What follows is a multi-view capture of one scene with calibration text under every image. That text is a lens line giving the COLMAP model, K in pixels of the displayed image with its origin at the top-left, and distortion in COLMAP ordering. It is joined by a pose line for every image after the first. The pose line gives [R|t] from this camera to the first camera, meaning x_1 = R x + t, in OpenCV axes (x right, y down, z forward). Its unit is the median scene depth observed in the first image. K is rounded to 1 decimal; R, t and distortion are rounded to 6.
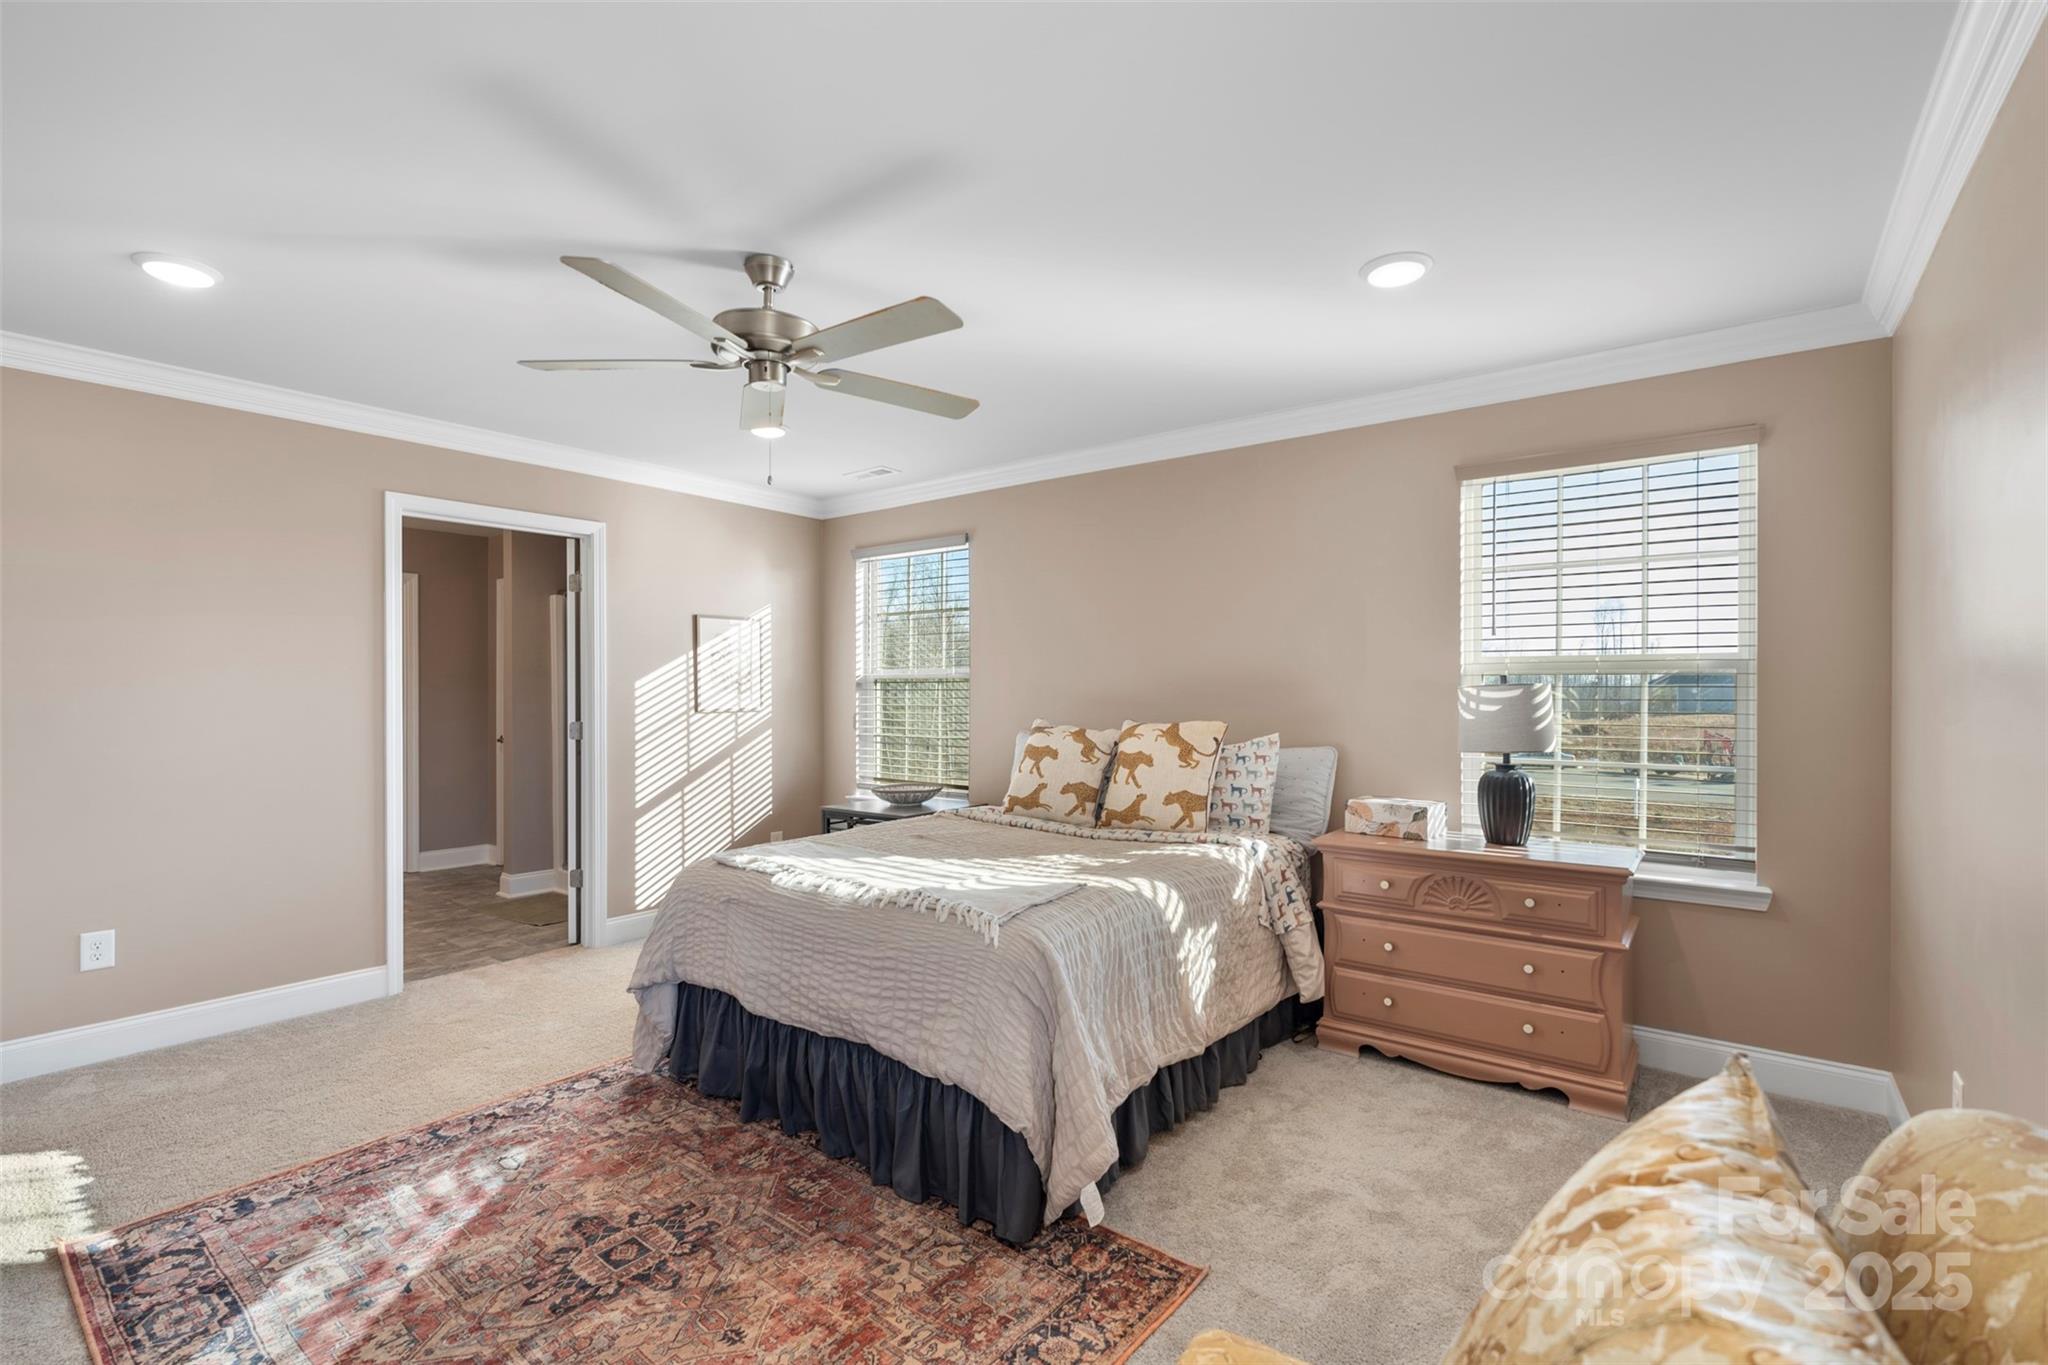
lens RADIAL K [[909.8, 0, 1025.2], [0, 909.8, 683.4], [0, 0, 1]] dist [-0.003232, -0.001047]
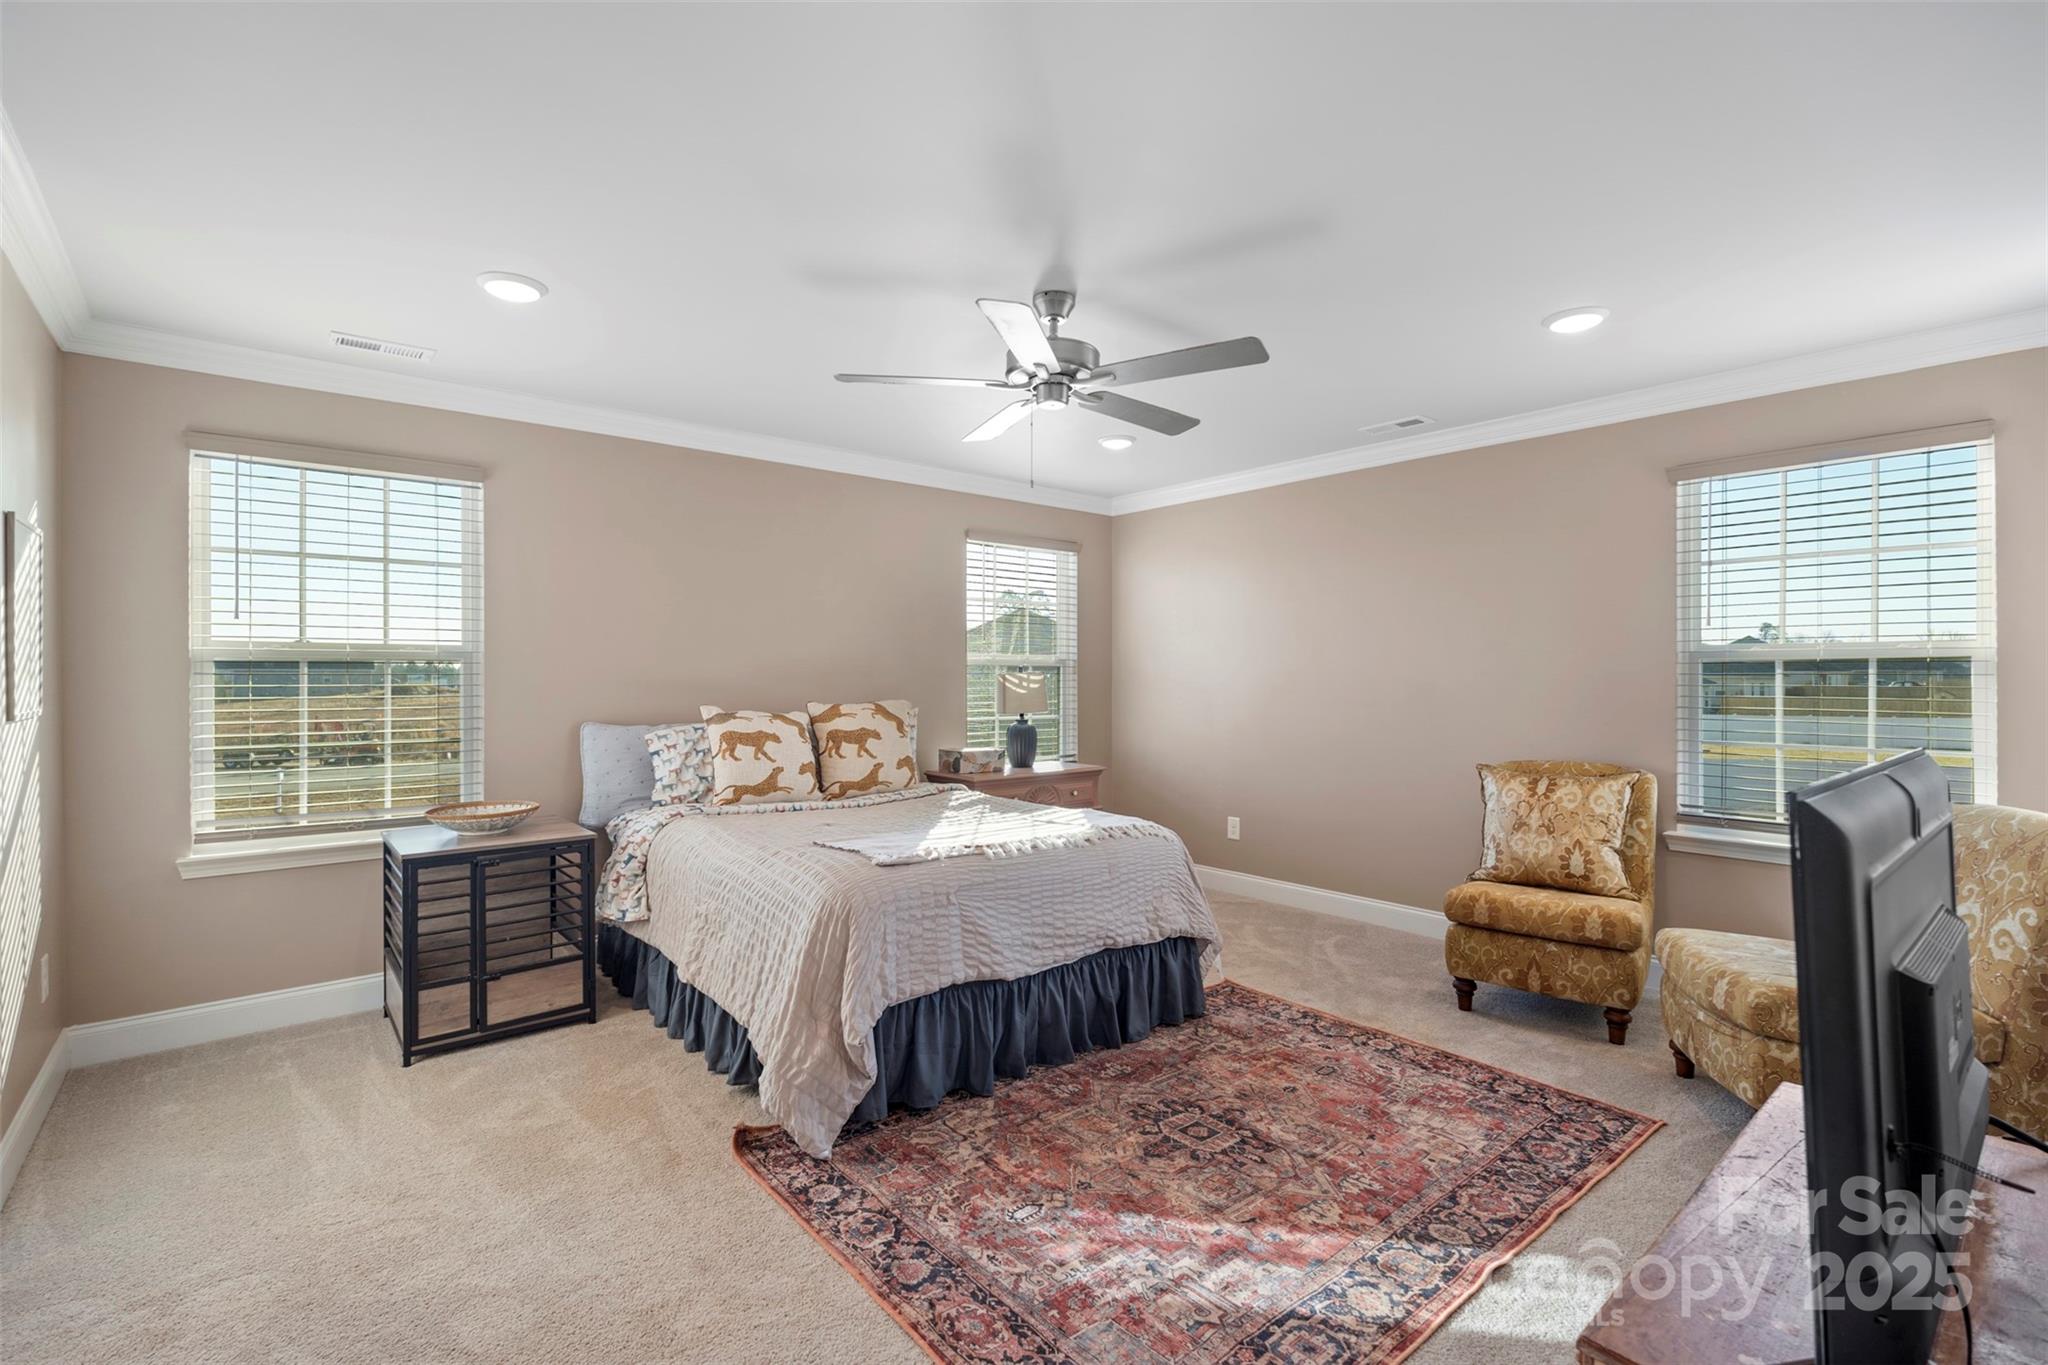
lens RADIAL K [[909.8, 0, 1014.2], [0, 909.8, 671.1], [0, 0, 1]] dist [-0.003232, -0.001047]
pose [[0.227247, -0.000741, 0.973837, -1.357649], [-0.022355, 0.999732, 0.005978, -0.013952], [-0.973581, -0.023128, 0.227170, 0.764449]]
